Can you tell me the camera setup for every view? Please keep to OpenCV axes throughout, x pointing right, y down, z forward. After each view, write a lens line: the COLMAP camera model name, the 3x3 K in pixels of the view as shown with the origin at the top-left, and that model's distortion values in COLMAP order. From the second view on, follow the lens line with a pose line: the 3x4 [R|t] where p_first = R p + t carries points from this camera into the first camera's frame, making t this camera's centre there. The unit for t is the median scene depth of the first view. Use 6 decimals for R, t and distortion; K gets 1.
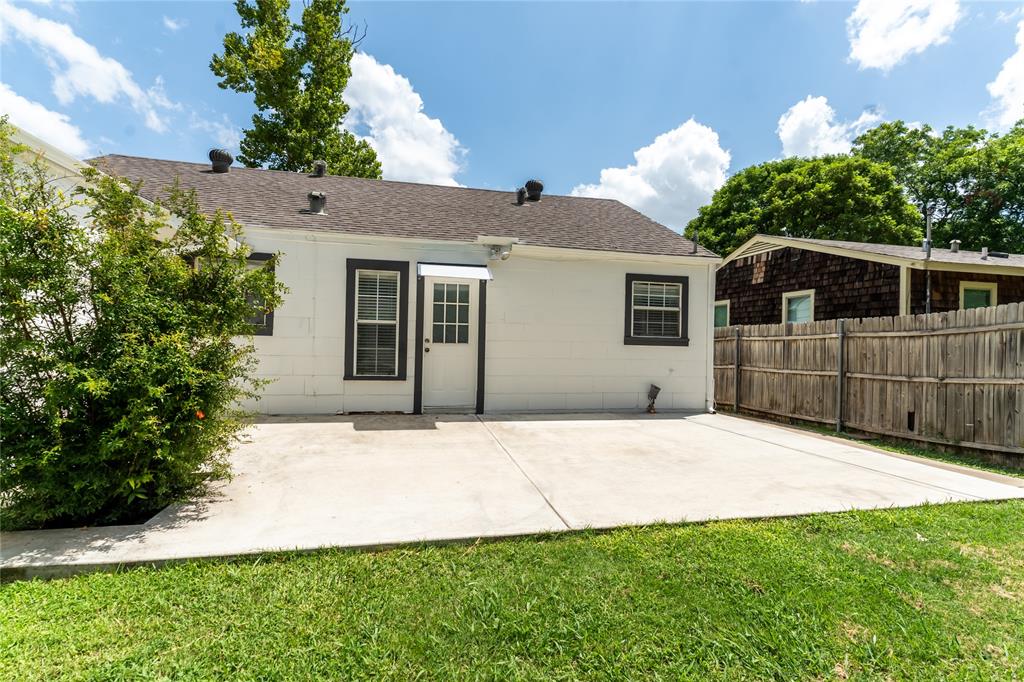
lens RADIAL K [[475.8, 0, 516.0], [0, 475.8, 337.2], [0, 0, 1]] dist [-0.000120, -0.000113]
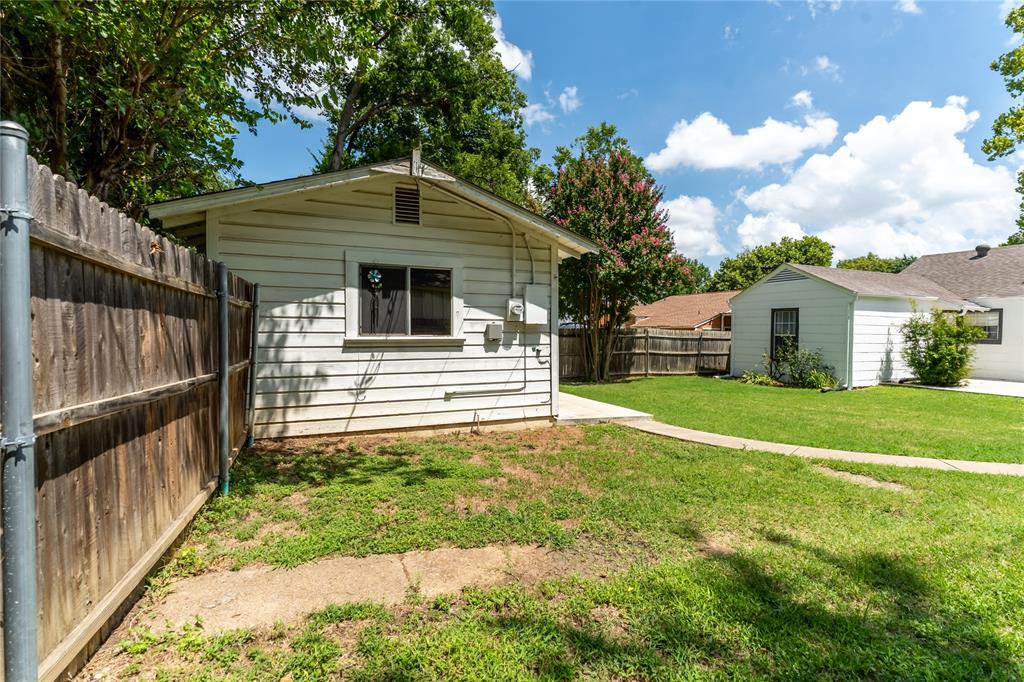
lens RADIAL K [[475.8, 0, 513.0], [0, 475.8, 339.8], [0, 0, 1]] dist [-0.000120, -0.000113]
pose [[0.190031, -0.002376, -0.981775, 1.065177], [0.003092, 0.999994, -0.001821, -0.023860], [0.981773, -0.002690, 0.190038, -1.440867]]
